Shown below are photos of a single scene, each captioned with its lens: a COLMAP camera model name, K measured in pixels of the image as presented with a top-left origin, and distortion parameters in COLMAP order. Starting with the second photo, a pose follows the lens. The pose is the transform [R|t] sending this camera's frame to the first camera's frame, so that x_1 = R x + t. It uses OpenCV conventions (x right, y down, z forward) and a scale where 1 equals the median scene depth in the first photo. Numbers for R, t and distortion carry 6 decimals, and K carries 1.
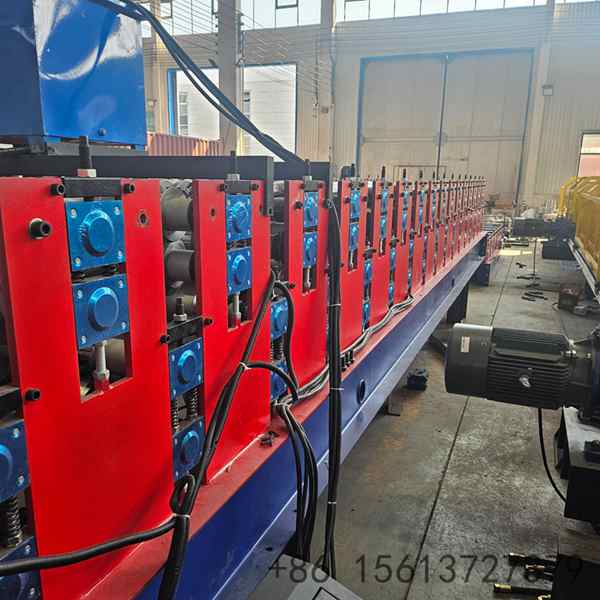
lens RADIAL K [[598.3, 0, 300.1], [0, 598.3, 279.8], [0, 0, 1]] dist [0.066102, -0.013690]
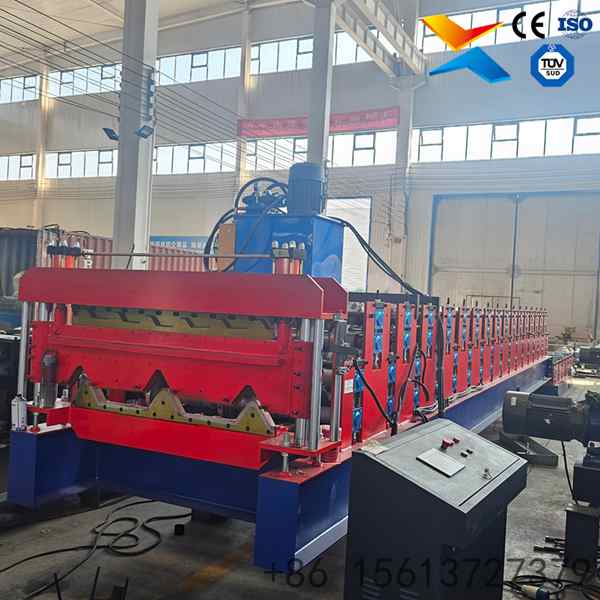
lens RADIAL K [[598.3, 0, 300.1], [0, 598.3, 279.8], [0, 0, 1]] dist [0.066102, -0.013690]
pose [[0.992634, 0.029337, -0.117548, -0.090544], [-0.052758, 0.978087, -0.201402, 0.092198], [0.109064, 0.206120, 0.972430, -0.528295]]
